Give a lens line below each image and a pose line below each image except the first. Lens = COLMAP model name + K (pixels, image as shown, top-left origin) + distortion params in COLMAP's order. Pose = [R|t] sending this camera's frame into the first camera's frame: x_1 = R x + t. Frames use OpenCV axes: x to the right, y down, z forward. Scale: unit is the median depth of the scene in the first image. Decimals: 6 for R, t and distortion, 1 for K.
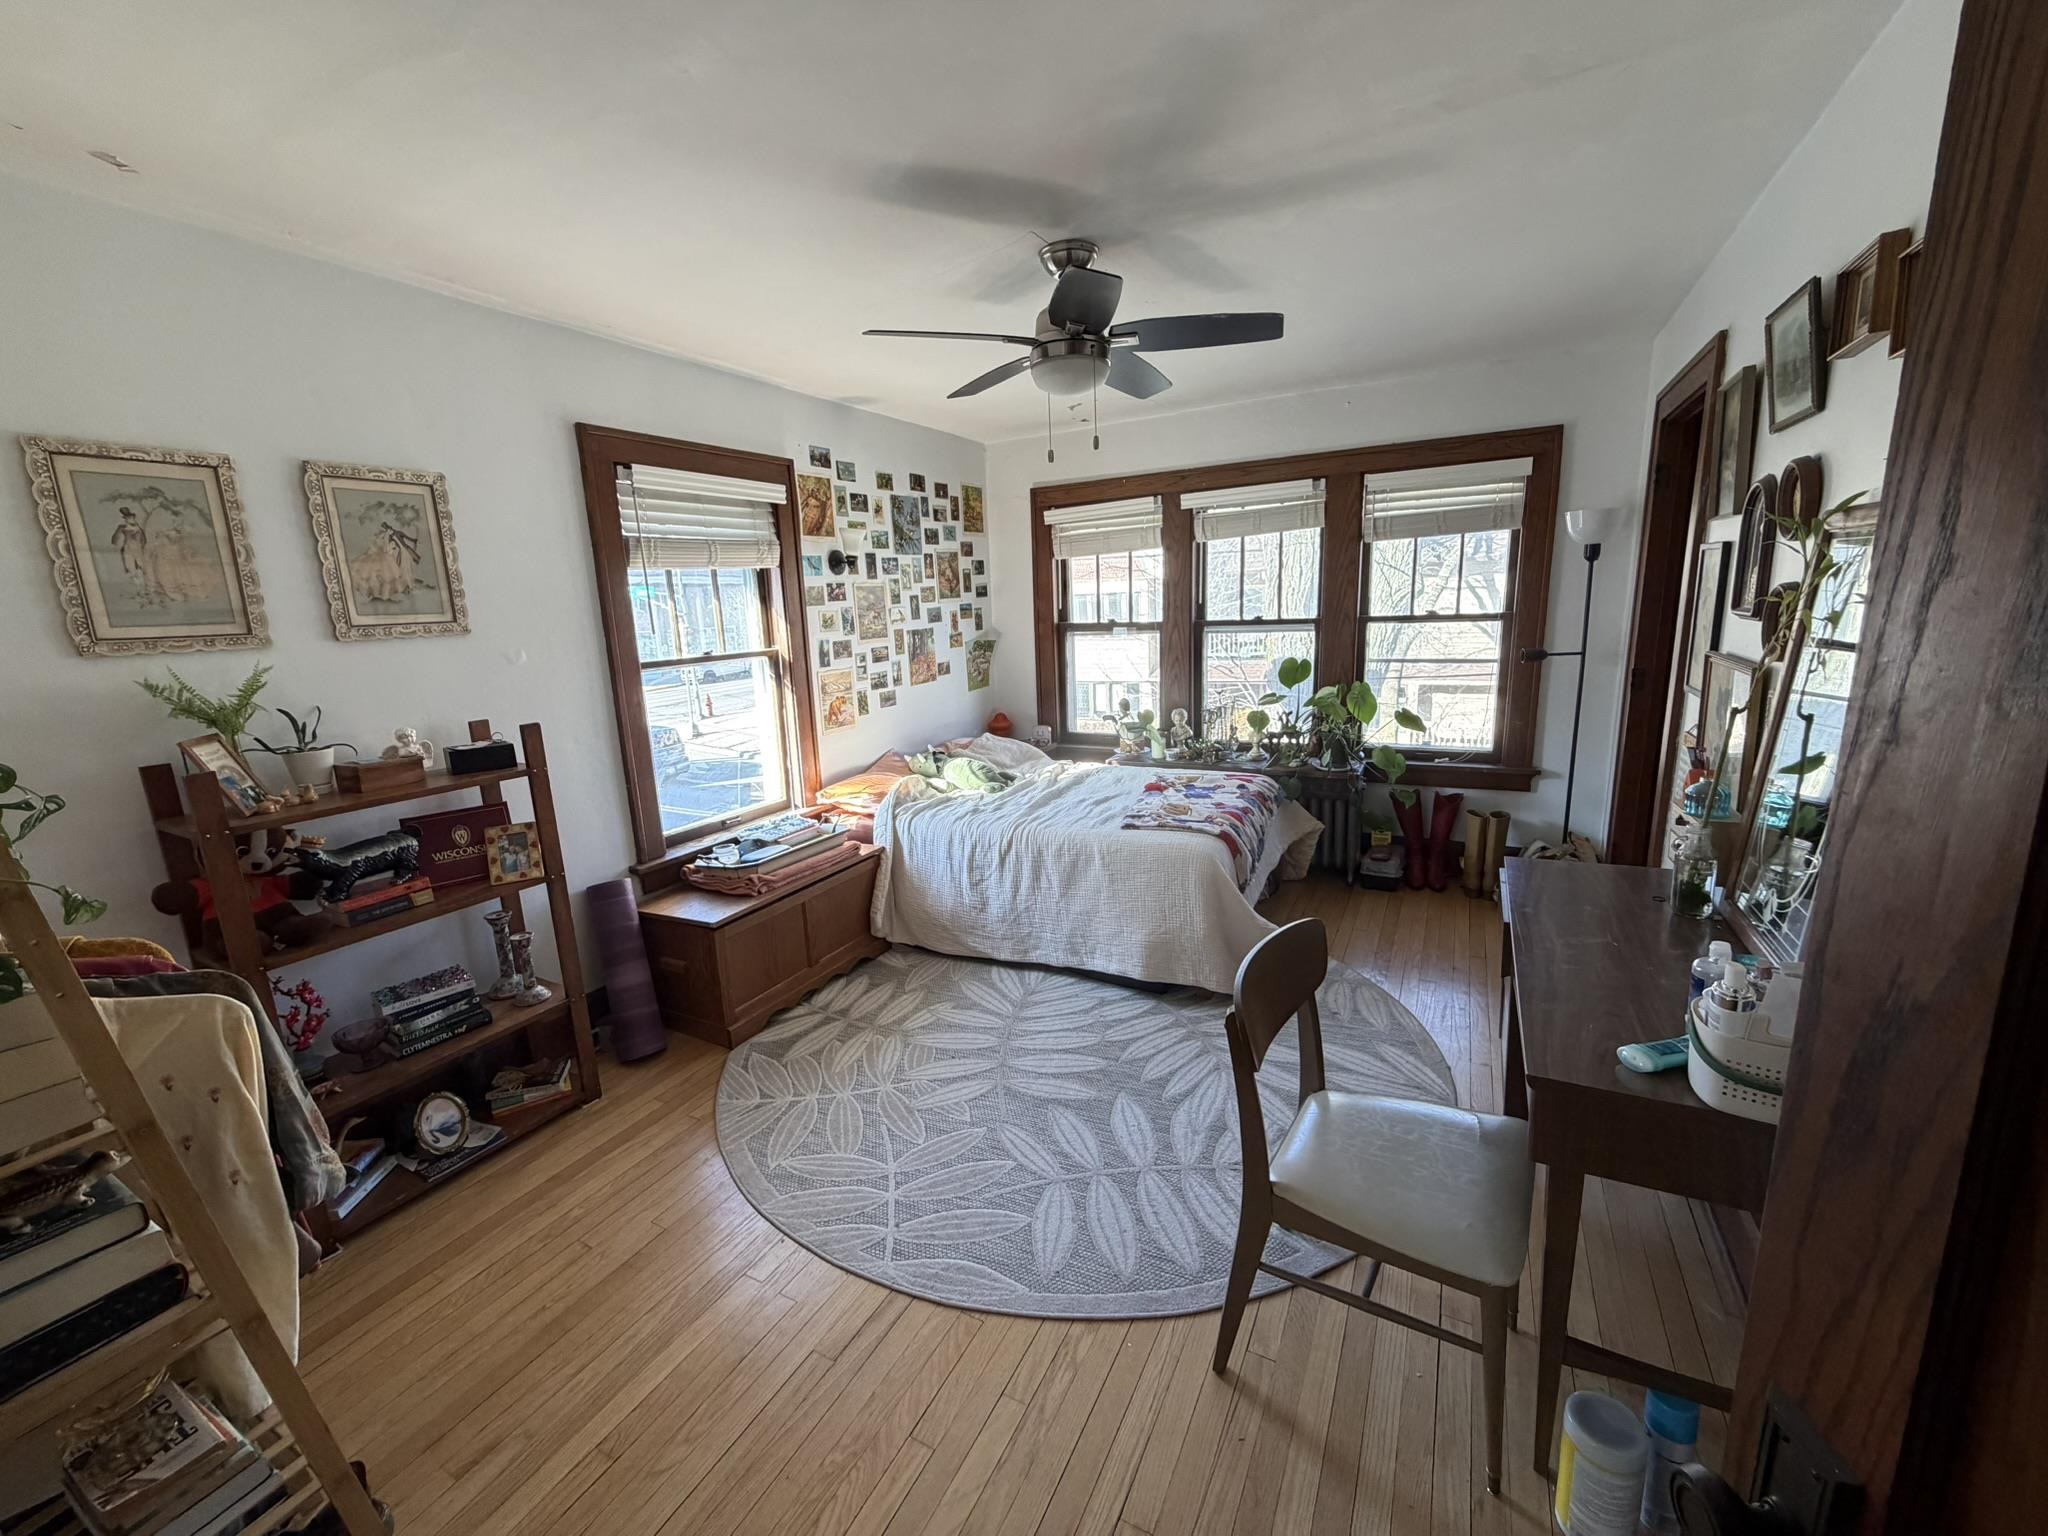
lens RADIAL K [[809.6, 0, 1026.0], [0, 809.6, 761.1], [0, 0, 1]] dist [-0.003761, -0.000189]
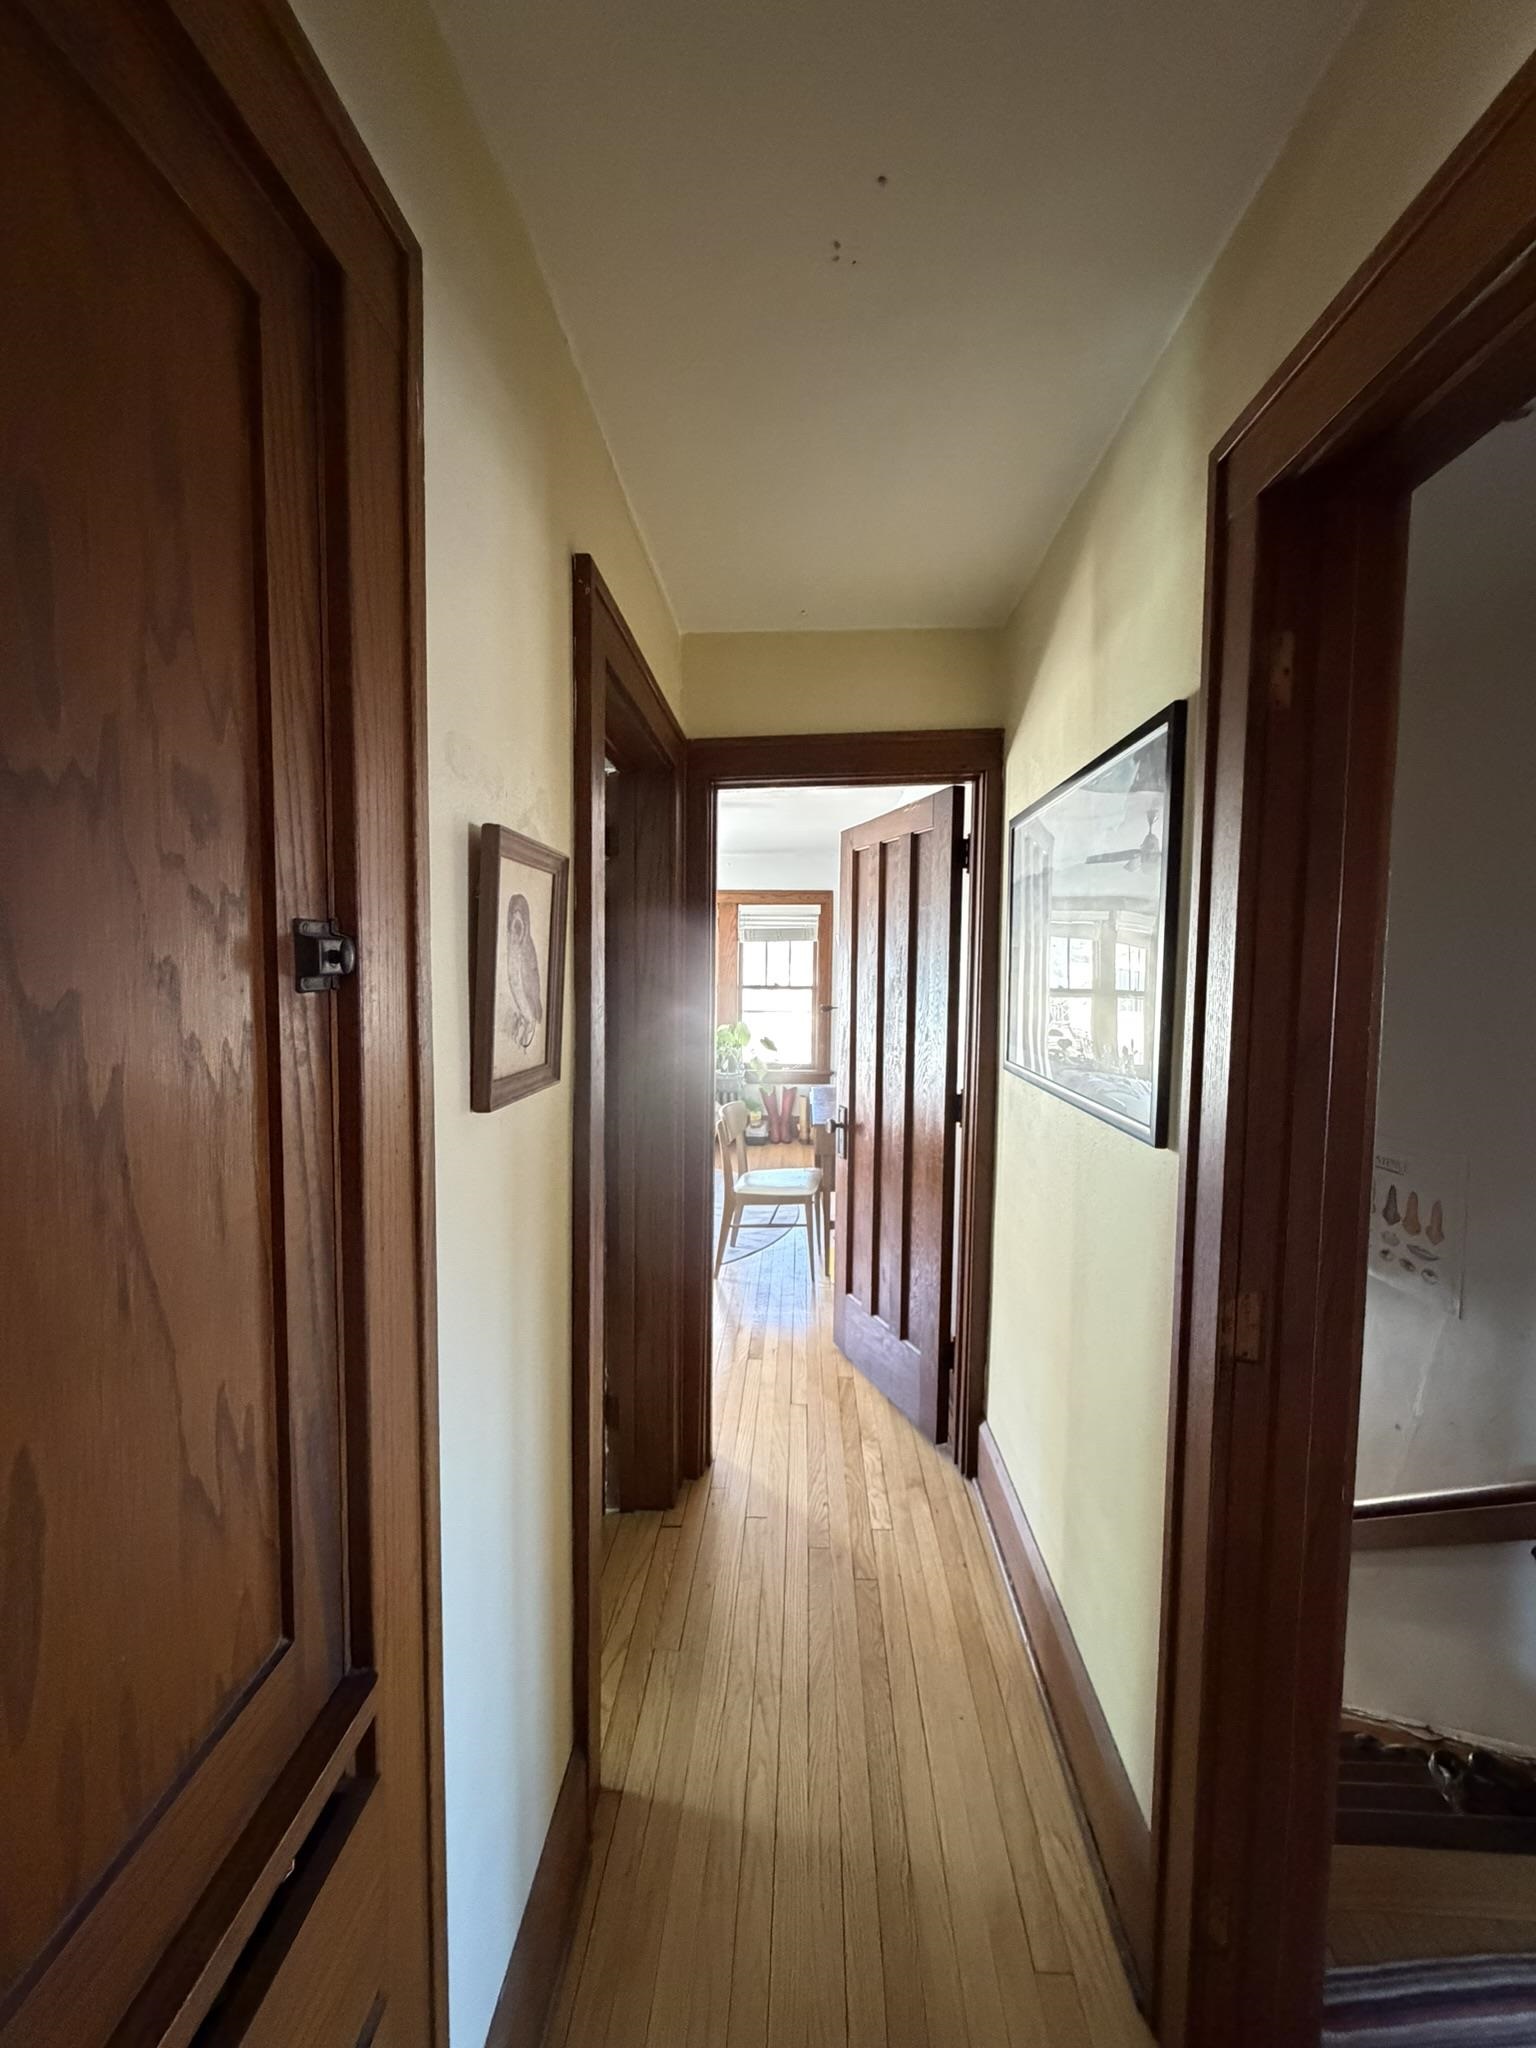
lens RADIAL K [[809.6, 0, 766.1], [0, 809.6, 1015.9], [0, 0, 1]] dist [-0.003761, -0.000189]
pose [[0.894755, 0.011851, 0.446400, -0.300514], [0.044205, 0.992387, -0.114949, 0.085019], [-0.444364, 0.122584, 0.887420, -0.539564]]
